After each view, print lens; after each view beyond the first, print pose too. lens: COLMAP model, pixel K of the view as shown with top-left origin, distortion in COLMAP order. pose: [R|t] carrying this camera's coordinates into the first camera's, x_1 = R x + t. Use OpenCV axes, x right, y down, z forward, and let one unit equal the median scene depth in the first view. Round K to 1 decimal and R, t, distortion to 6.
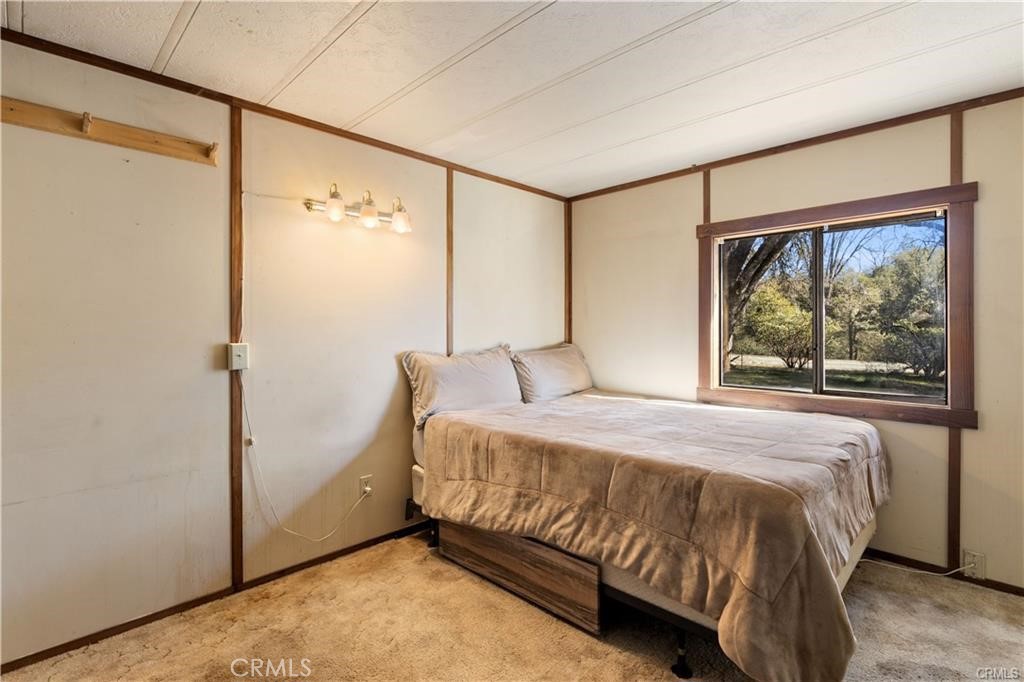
lens RADIAL K [[487.6, 0, 512.8], [0, 487.6, 329.9], [0, 0, 1]] dist [-0.000565, -0.000093]
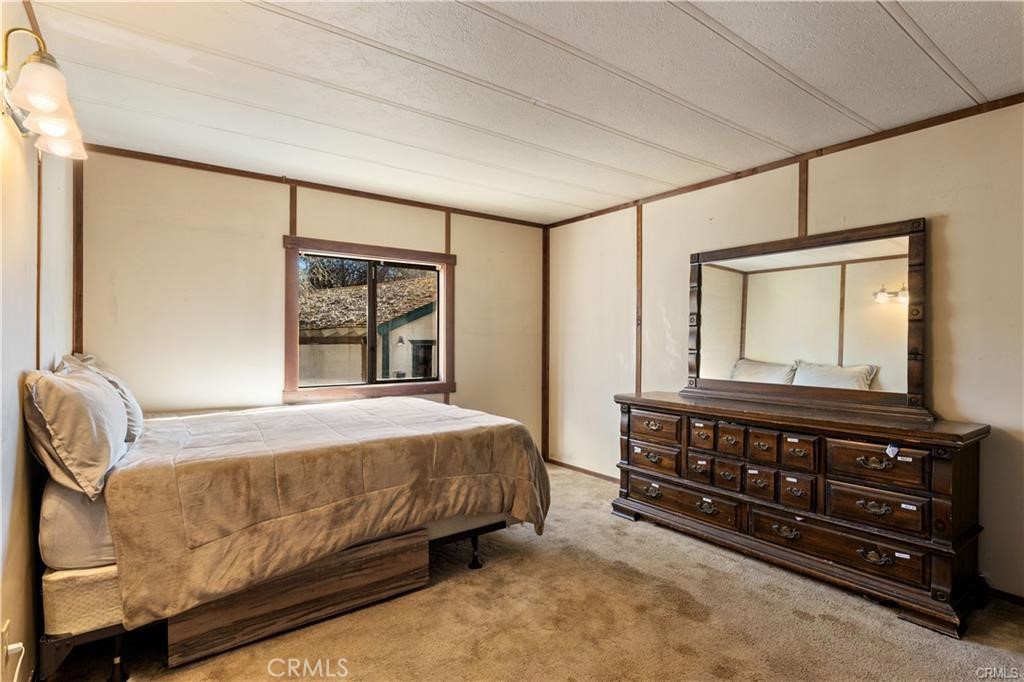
lens RADIAL K [[518.5, 0, 512.0], [0, 518.5, 341.0], [0, 0, 1]] dist [-0.001085, -0.000253]
pose [[0.150166, -0.002871, 0.988657, -0.909052], [-0.003686, 0.999987, 0.003464, 0.007838], [-0.988654, -0.004164, 0.150154, 0.502907]]
